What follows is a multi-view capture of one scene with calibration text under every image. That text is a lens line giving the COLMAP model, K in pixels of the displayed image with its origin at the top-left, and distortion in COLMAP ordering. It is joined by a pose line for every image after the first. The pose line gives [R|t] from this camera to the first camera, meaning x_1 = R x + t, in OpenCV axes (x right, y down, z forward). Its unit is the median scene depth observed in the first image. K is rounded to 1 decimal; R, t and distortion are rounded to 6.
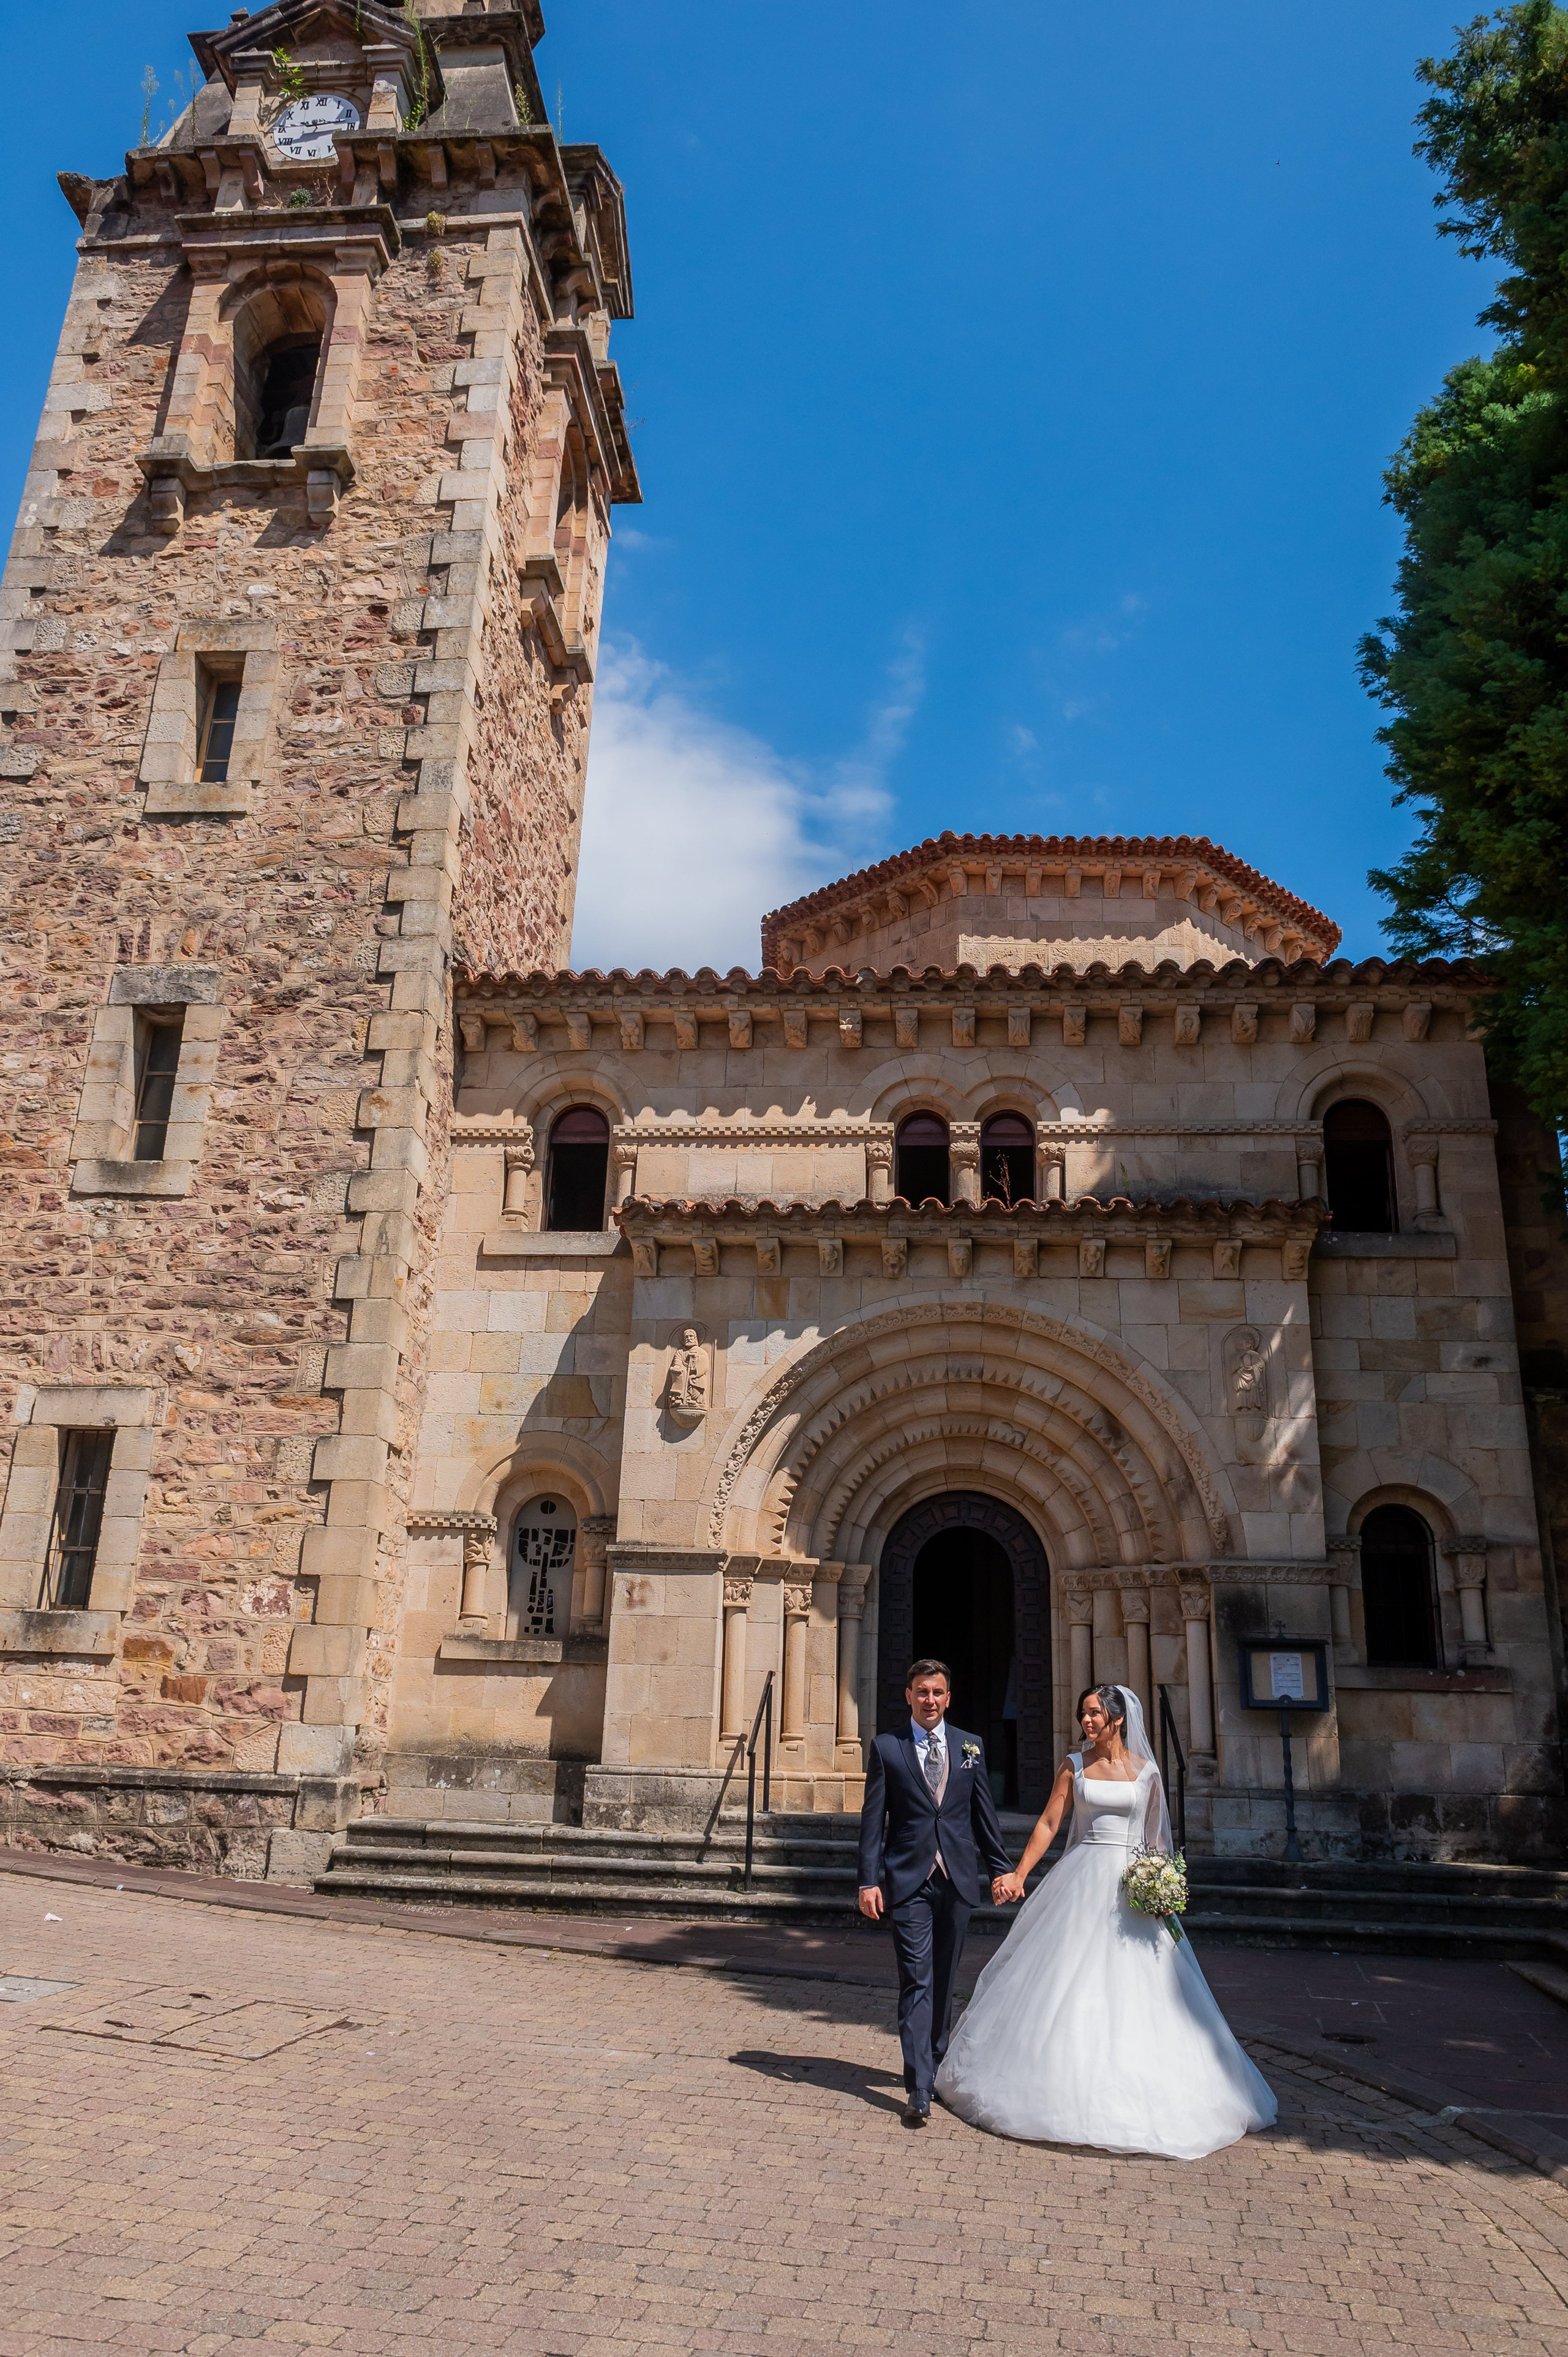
lens RADIAL K [[1635.0, 0, 764.7], [0, 1635.0, 1179.3], [0, 0, 1]] dist [-0.005074, -0.001661]
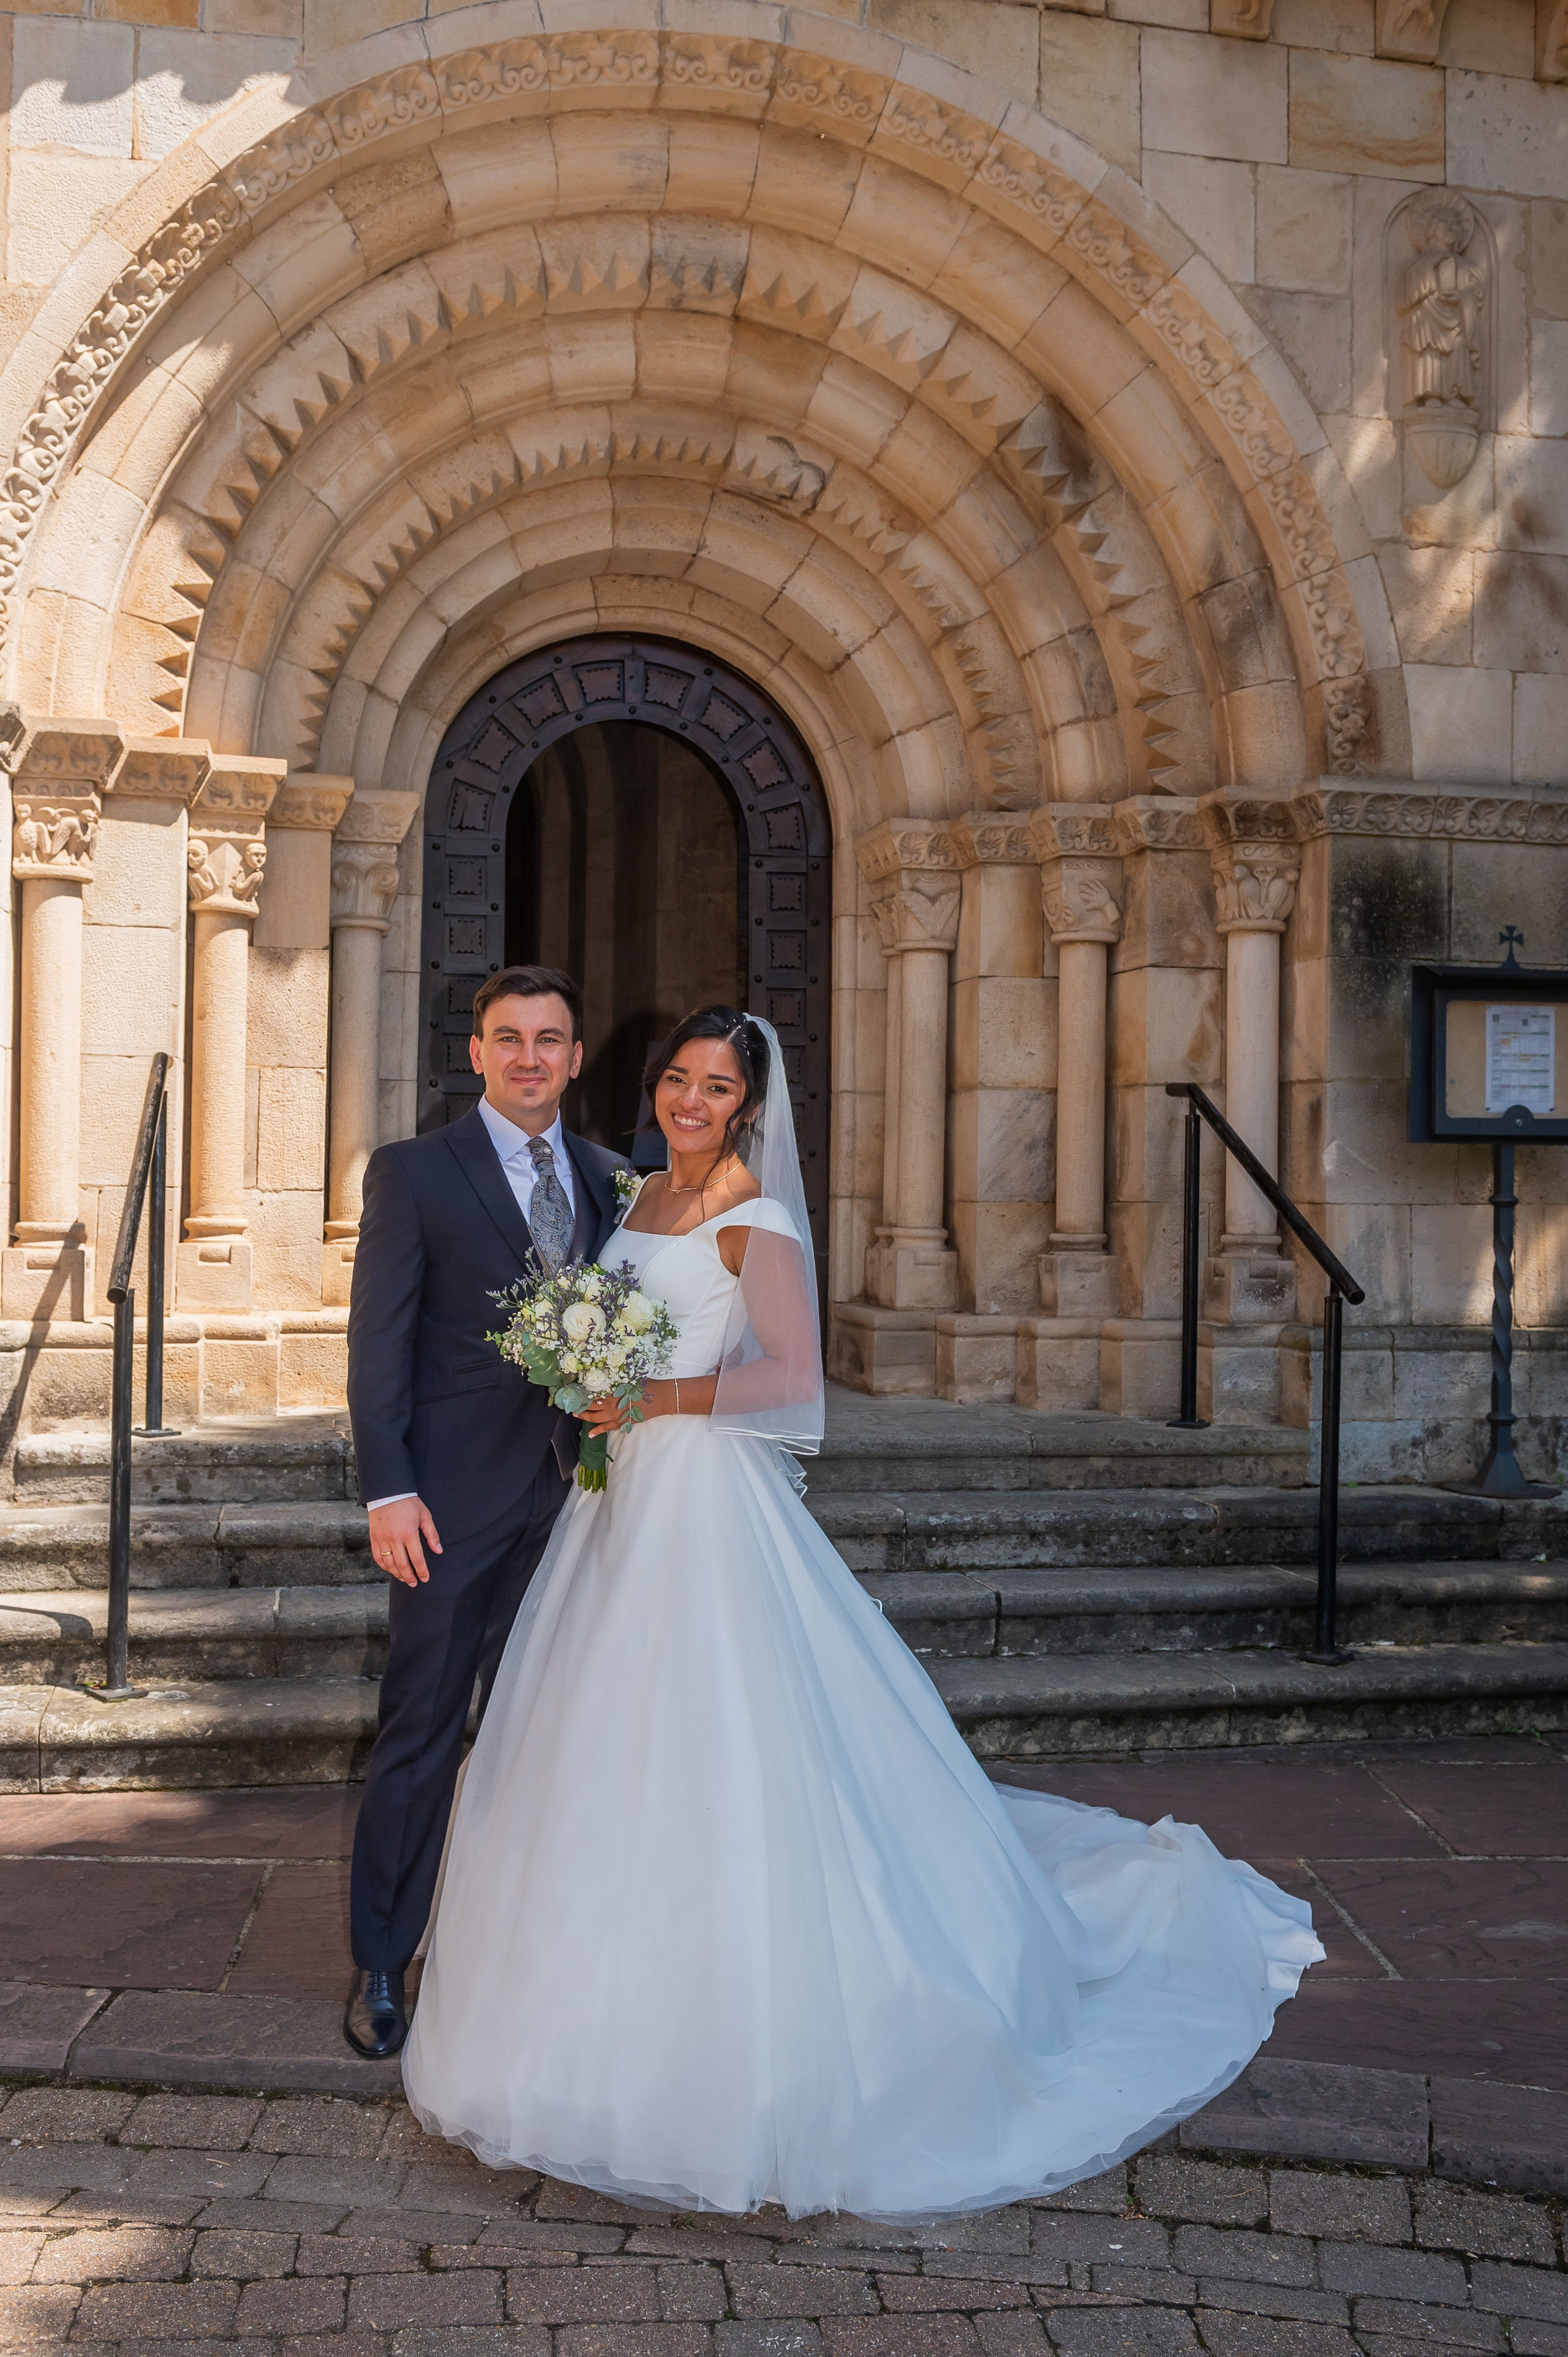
lens RADIAL K [[2176.2, 0, 781.4], [0, 2176.2, 1159.4], [0, 0, 1]] dist [-0.004955, 0.000000]
pose [[0.946328, -0.015398, 0.322842, -0.020143], [-0.086778, 0.950085, 0.299679, 0.161710], [-0.311342, -0.311610, 0.897756, 0.503603]]
